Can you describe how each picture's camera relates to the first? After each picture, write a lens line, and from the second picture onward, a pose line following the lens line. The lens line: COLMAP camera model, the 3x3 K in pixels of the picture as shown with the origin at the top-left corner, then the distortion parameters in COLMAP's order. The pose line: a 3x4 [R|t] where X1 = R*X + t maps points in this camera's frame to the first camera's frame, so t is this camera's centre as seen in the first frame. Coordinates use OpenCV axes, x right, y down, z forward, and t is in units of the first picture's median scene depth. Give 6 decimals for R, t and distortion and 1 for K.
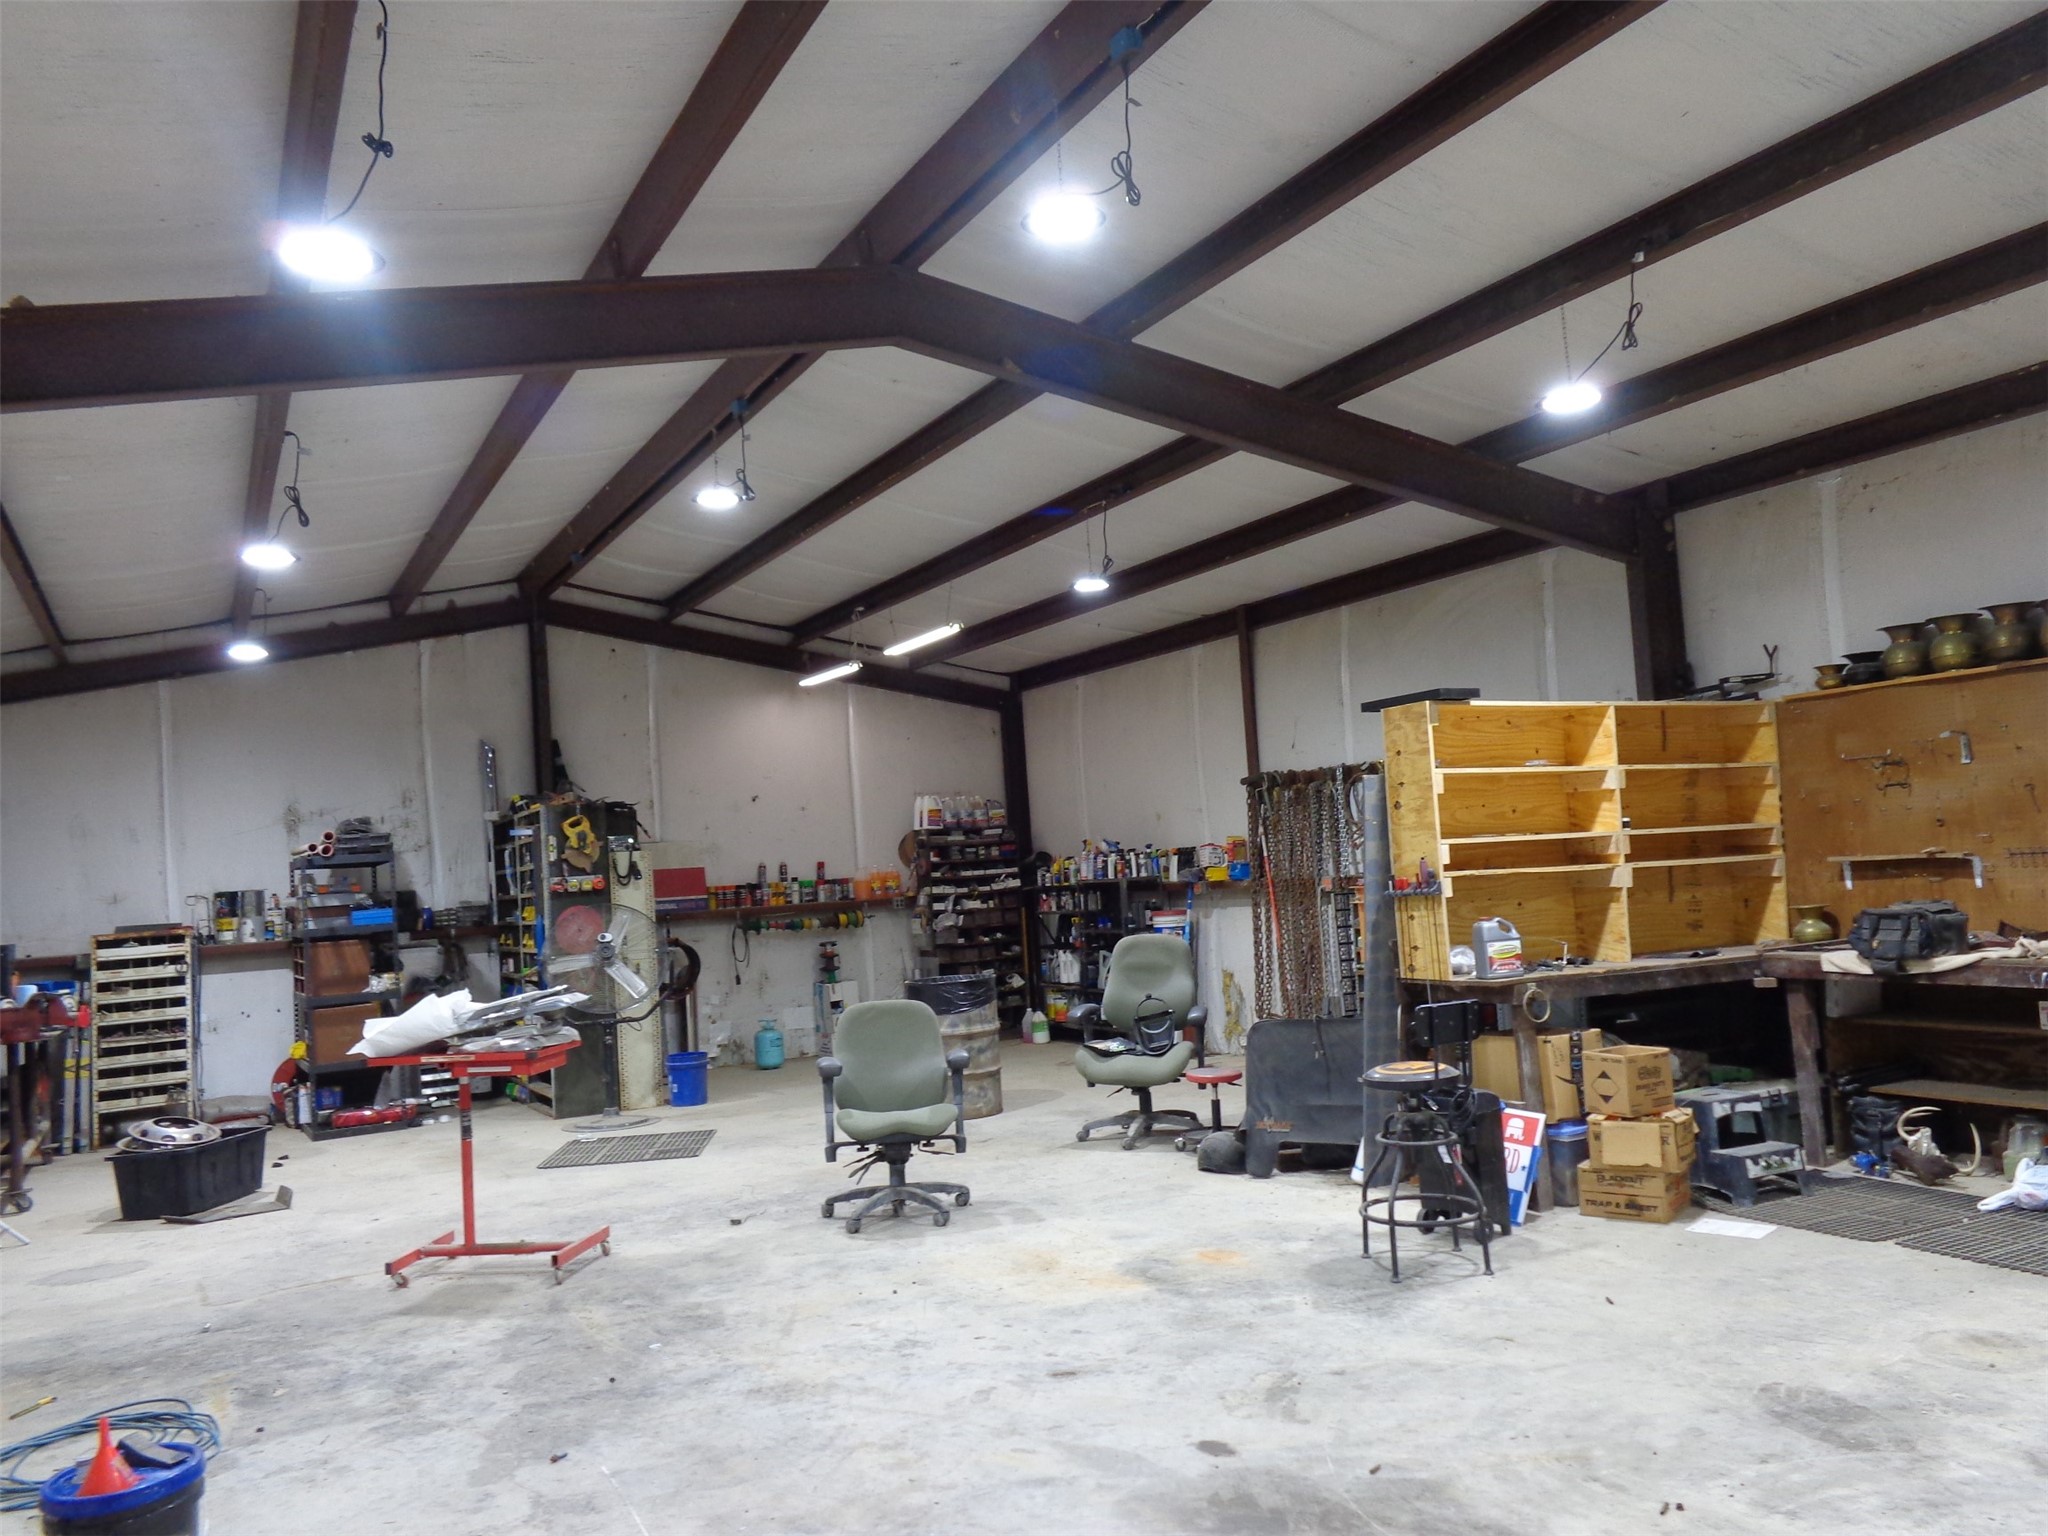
lens RADIAL K [[1543.3, 0, 1011.7], [0, 1543.3, 769.2], [0, 0, 1]] dist [0.003685, 0.008047]
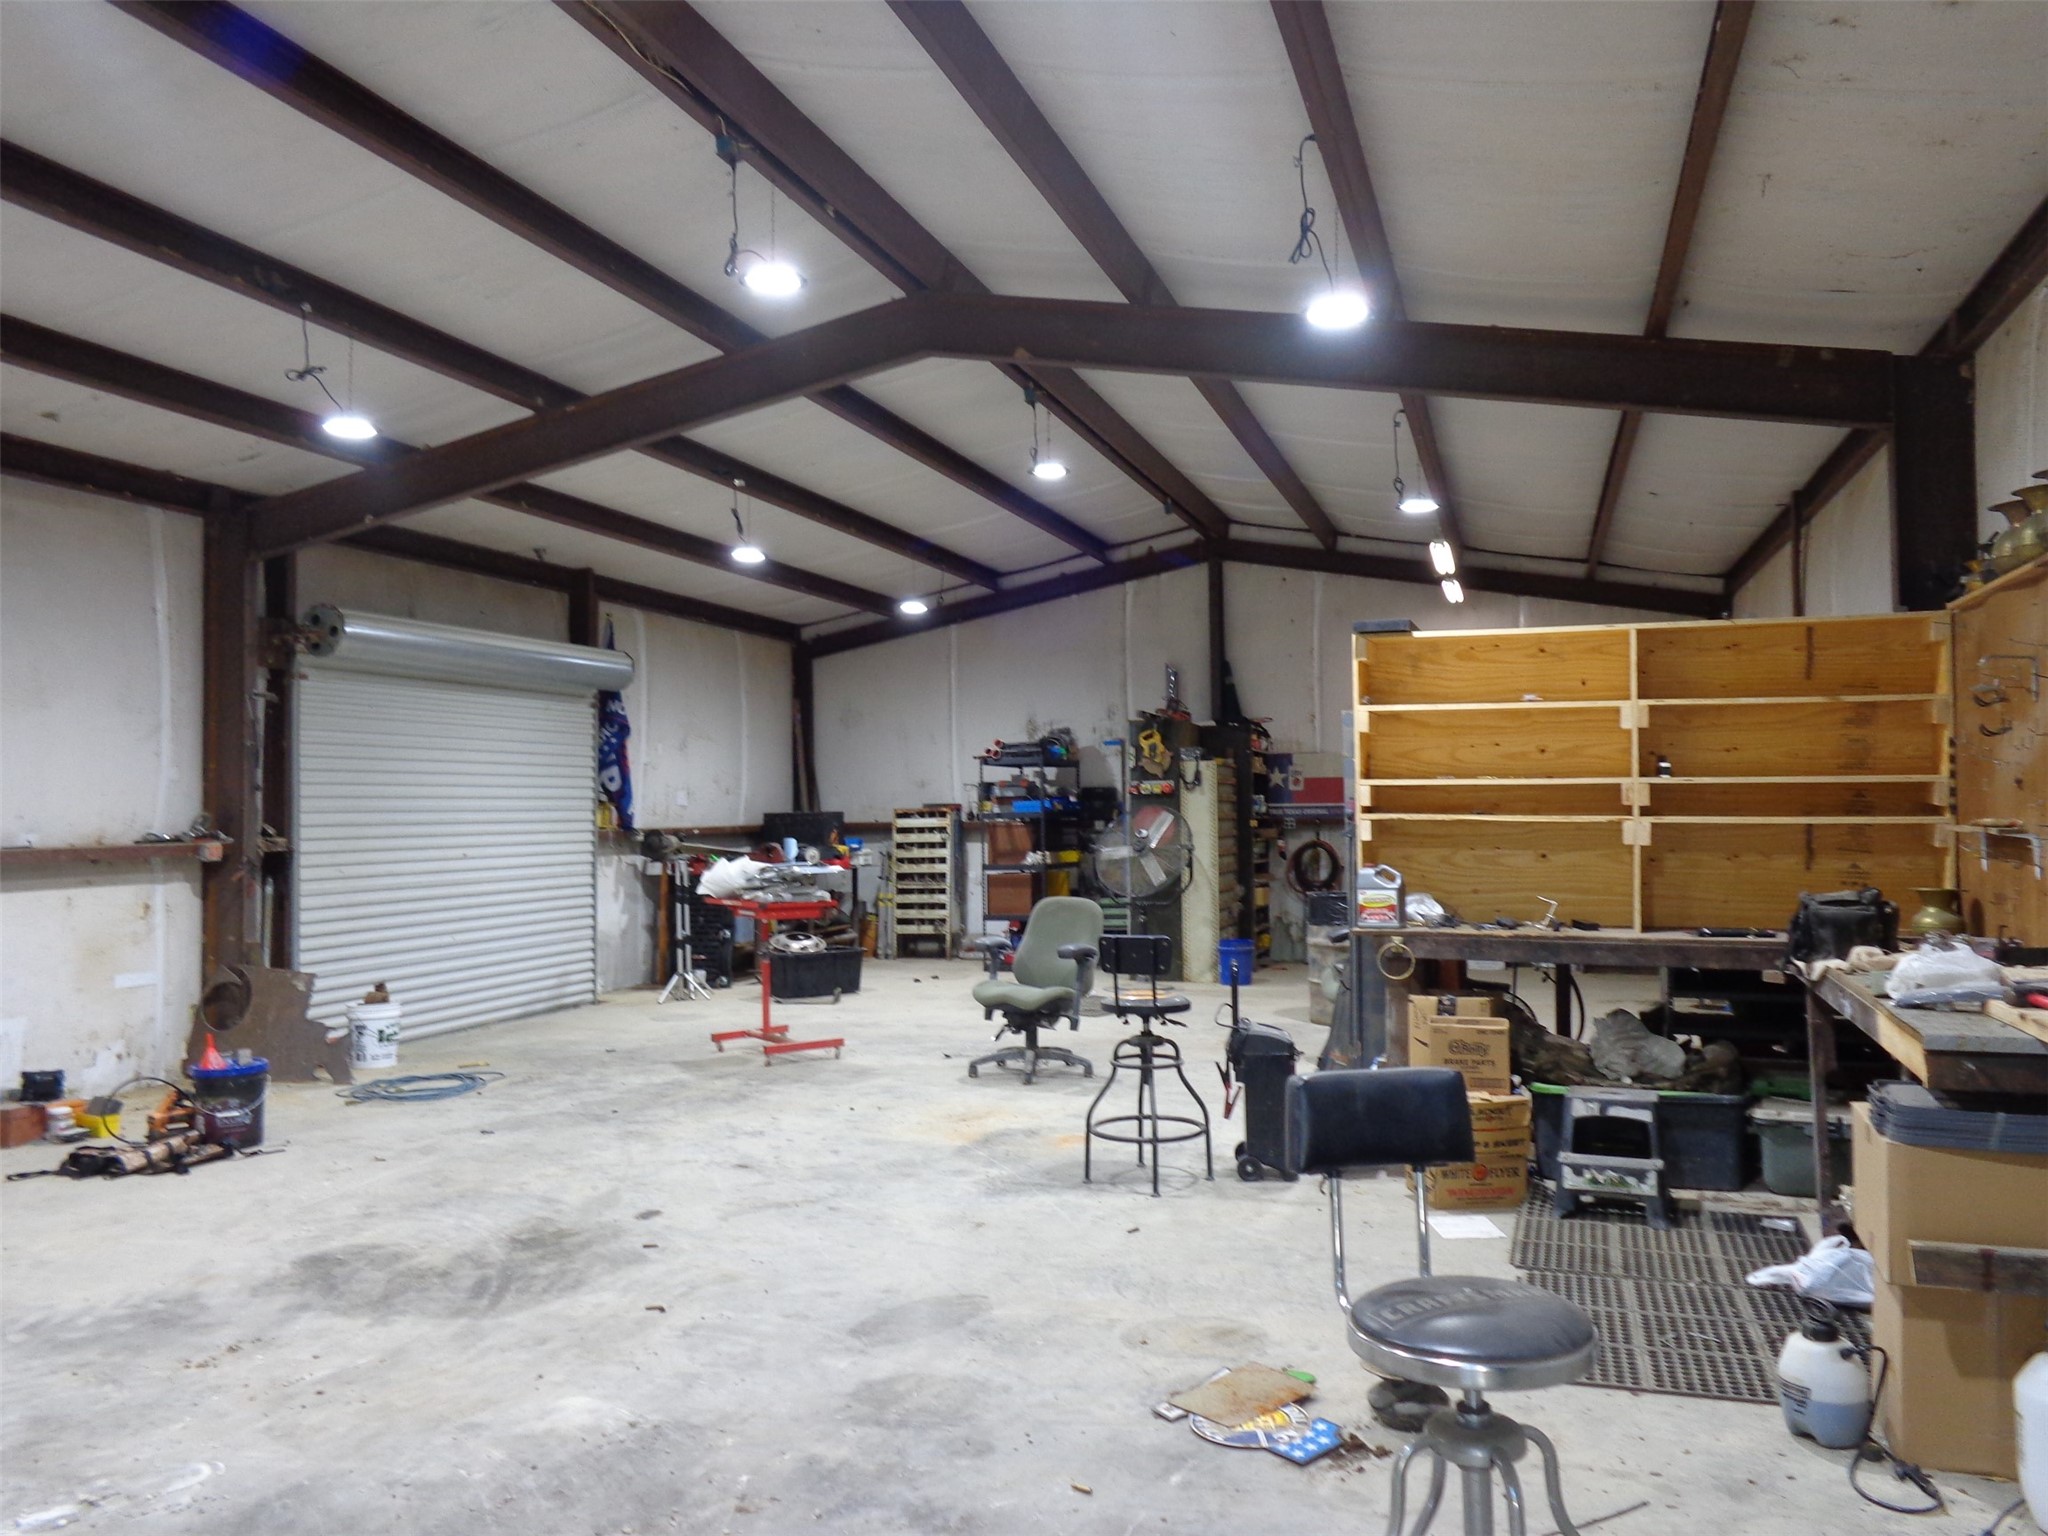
lens RADIAL K [[1543.3, 0, 1052.4], [0, 1543.3, 782.9], [0, 0, 1]] dist [0.003685, 0.008047]
pose [[0.694677, 0.041545, -0.718121, 0.652699], [0.013758, 0.997381, 0.071010, -0.018354], [0.719190, -0.059209, 0.692286, 0.157447]]
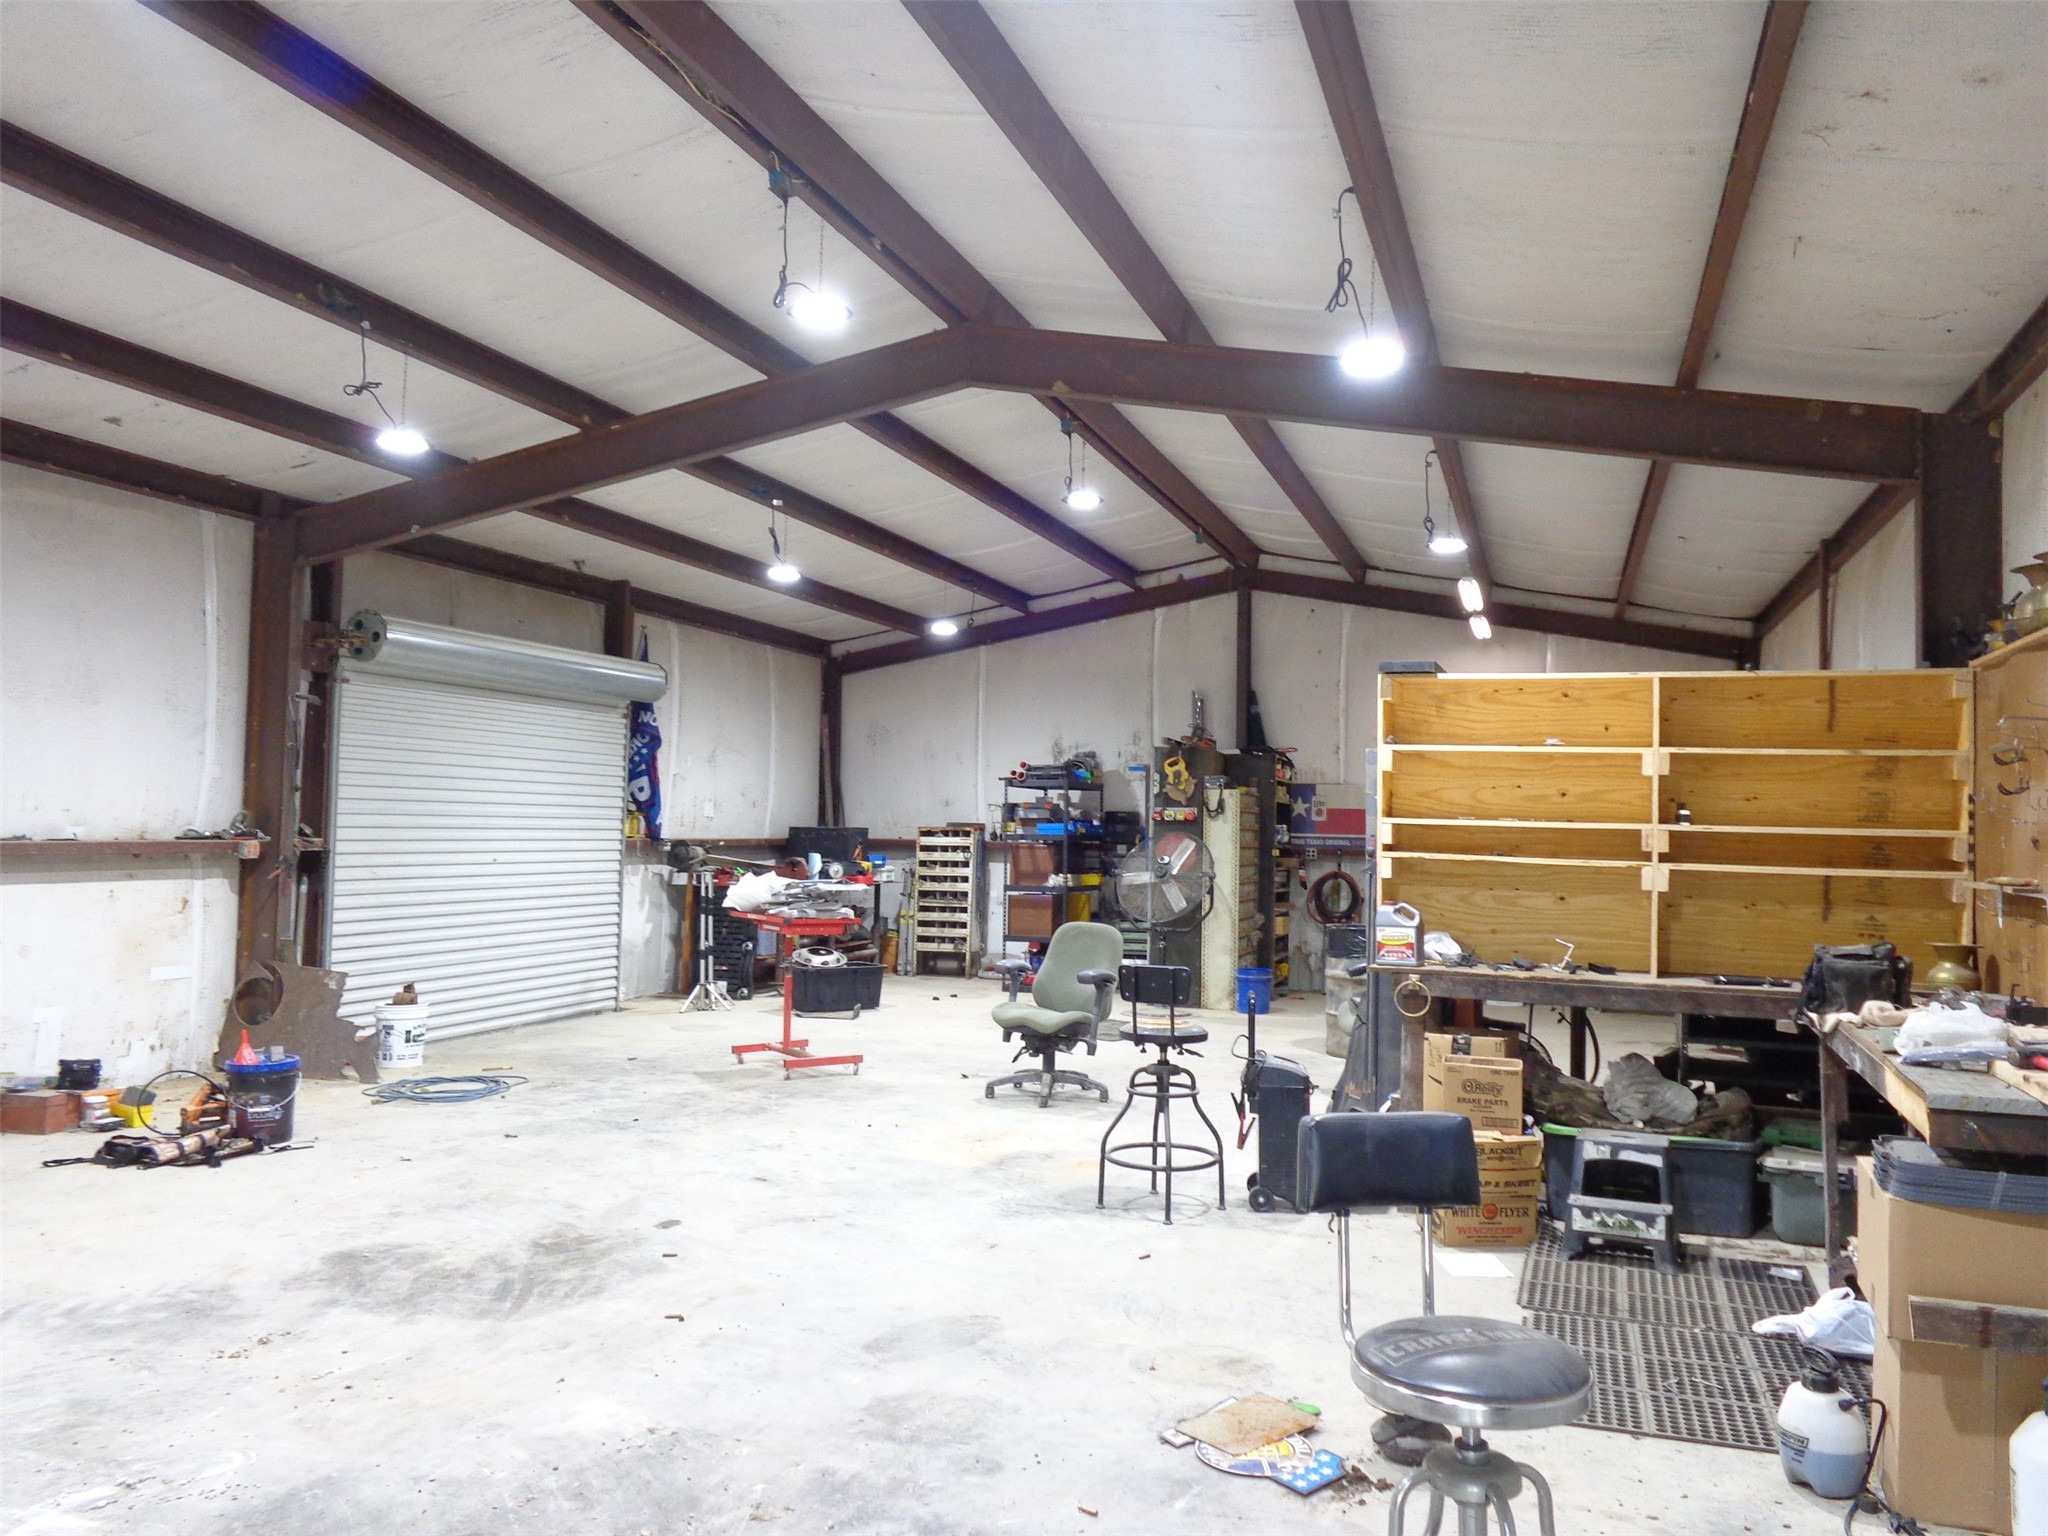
lens RADIAL K [[1543.3, 0, 1049.0], [0, 1543.3, 776.4], [0, 0, 1]] dist [0.003685, 0.008047]
pose [[0.680853, 0.050875, -0.730651, 0.660262], [-0.015689, 0.998369, 0.054896, -0.023729], [0.732252, -0.025913, 0.680541, 0.148184]]
